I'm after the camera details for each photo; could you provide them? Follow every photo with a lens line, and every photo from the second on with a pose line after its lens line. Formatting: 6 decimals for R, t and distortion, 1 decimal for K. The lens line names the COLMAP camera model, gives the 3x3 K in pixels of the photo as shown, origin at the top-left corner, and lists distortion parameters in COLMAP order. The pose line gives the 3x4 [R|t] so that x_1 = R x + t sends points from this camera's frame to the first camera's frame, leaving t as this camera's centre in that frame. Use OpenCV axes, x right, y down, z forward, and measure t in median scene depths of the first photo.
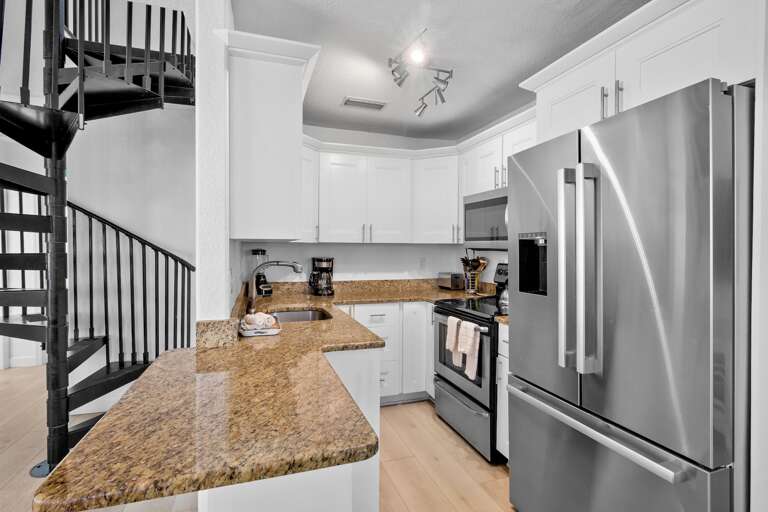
lens RADIAL K [[374.1, 0, 383.3], [0, 374.1, 251.9], [0, 0, 1]] dist [0.001674, 0.000201]
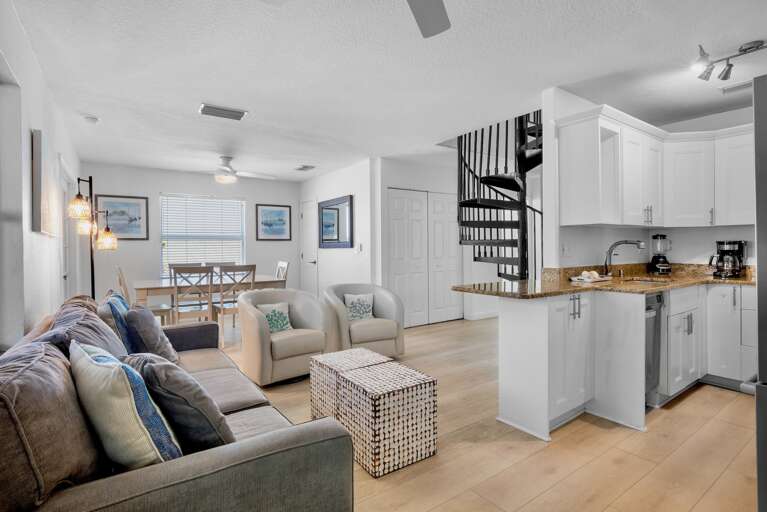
lens RADIAL K [[386.5, 0, 381.3], [0, 386.5, 248.9], [0, 0, 1]] dist [-0.002202, -0.000672]
pose [[0.300920, -0.004544, -0.953639, 0.577118], [0.000990, 0.999990, -0.004453, 0.043032], [0.953649, 0.000396, 0.300921, -0.220822]]
